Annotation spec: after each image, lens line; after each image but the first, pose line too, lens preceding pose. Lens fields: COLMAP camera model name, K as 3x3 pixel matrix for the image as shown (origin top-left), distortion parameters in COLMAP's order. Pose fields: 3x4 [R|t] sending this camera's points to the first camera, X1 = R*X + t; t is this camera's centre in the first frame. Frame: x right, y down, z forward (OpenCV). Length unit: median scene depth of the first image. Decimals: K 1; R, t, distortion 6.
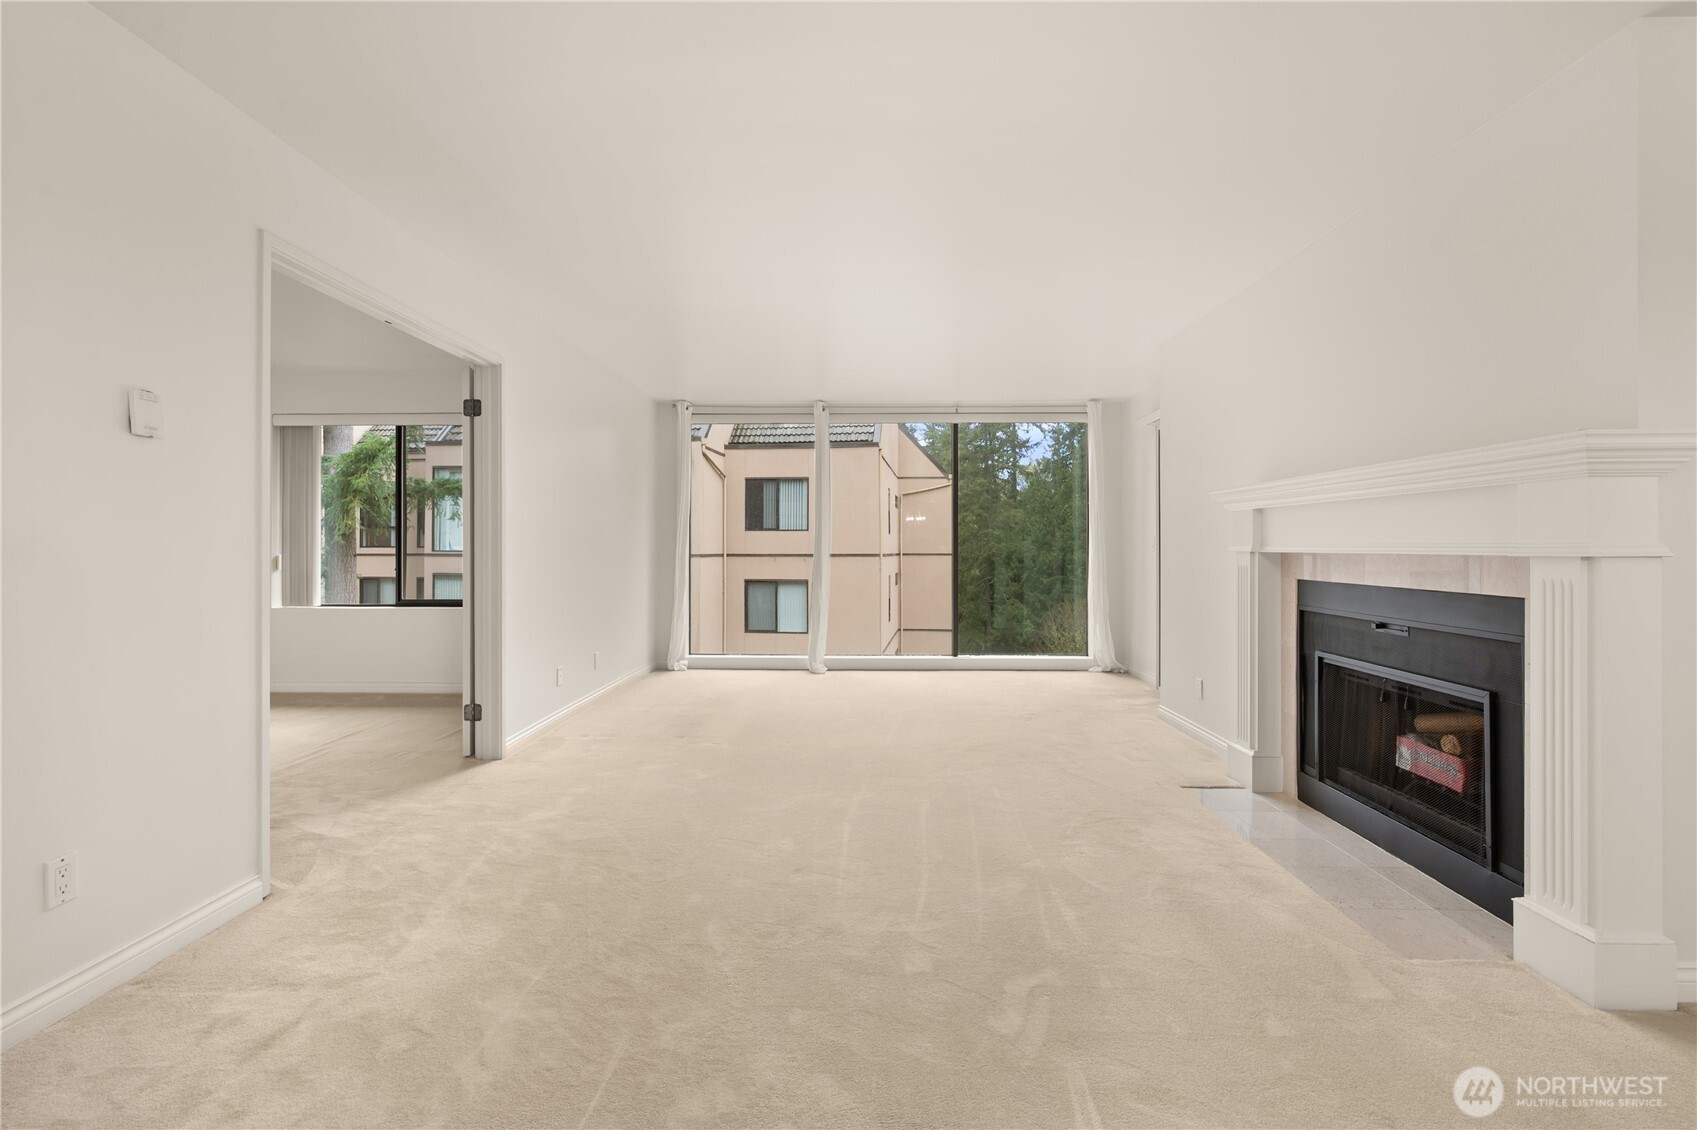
lens RADIAL K [[760.2, 0, 849.3], [0, 760.2, 538.2], [0, 0, 1]] dist [-0.000955, -0.000203]
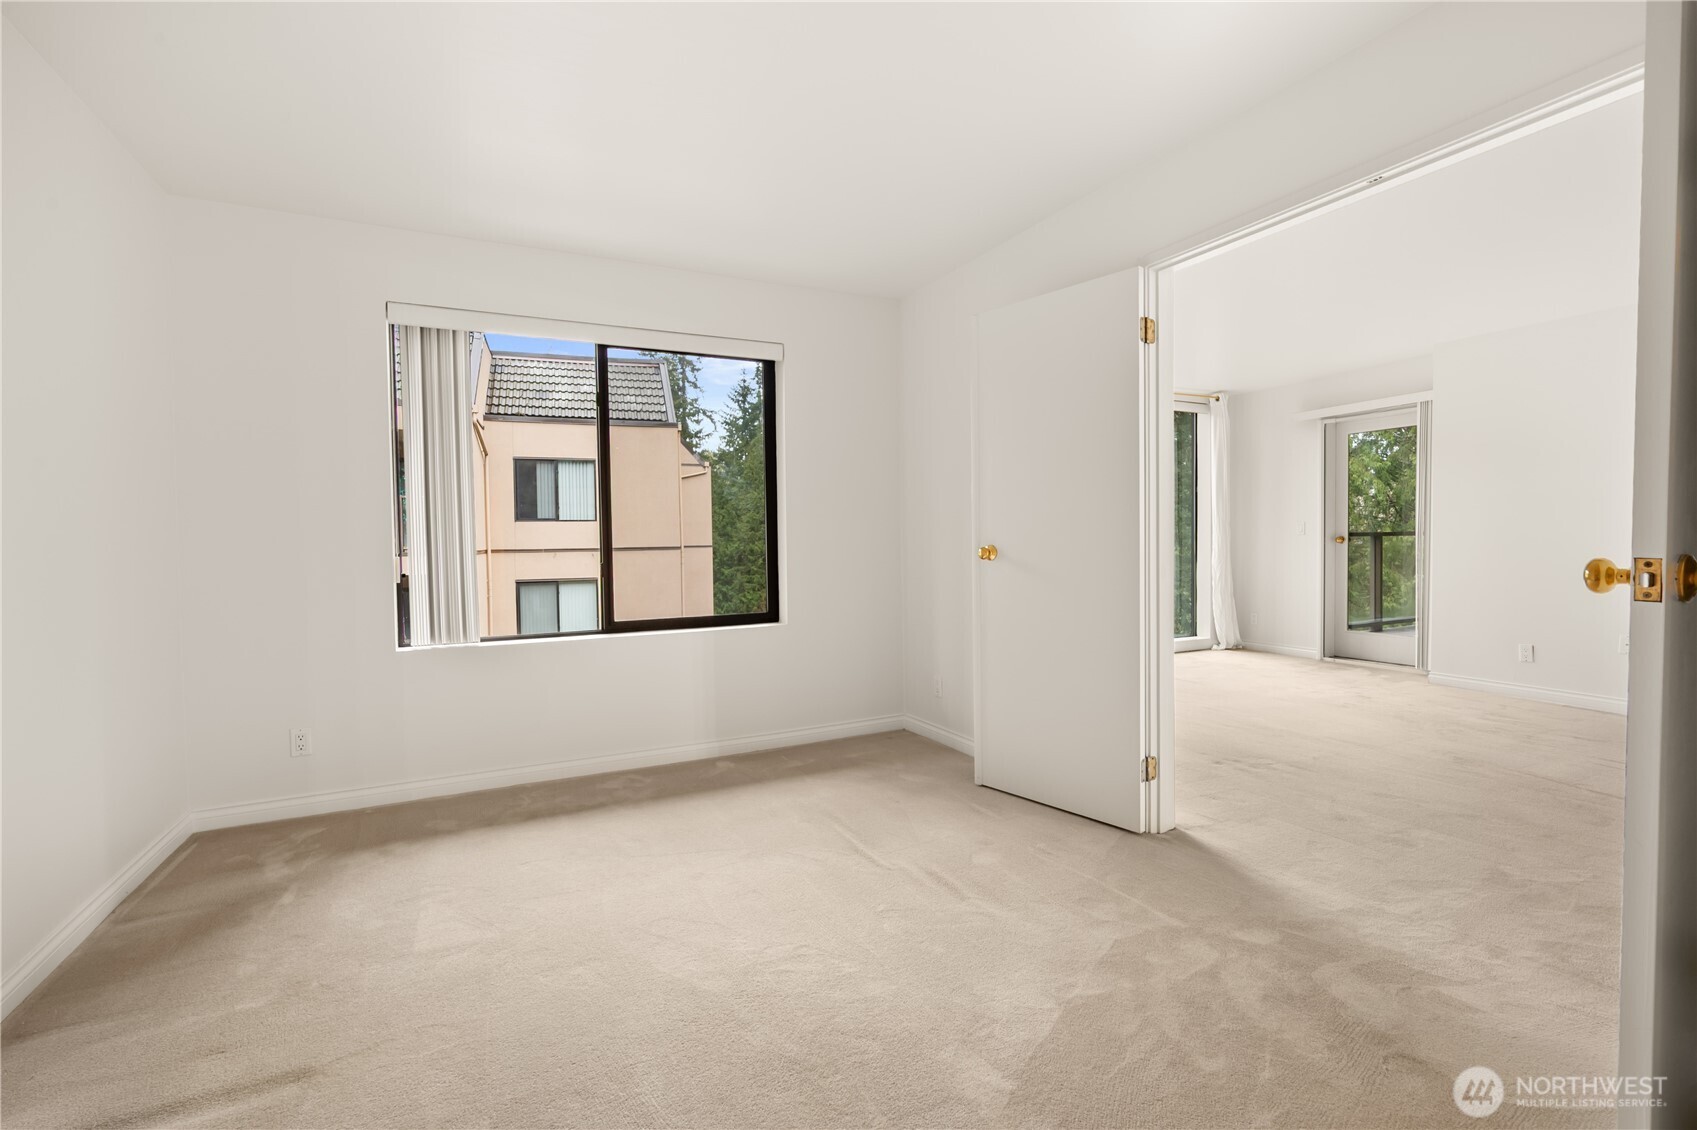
lens RADIAL K [[760.2, 0, 849.4], [0, 760.2, 565.6], [0, 0, 1]] dist [-0.000955, -0.000203]
pose [[0.887086, -0.029947, 0.460631, -0.193715], [0.008458, 0.998780, 0.048645, 0.001192], [-0.461526, -0.039256, 0.886258, 0.096428]]
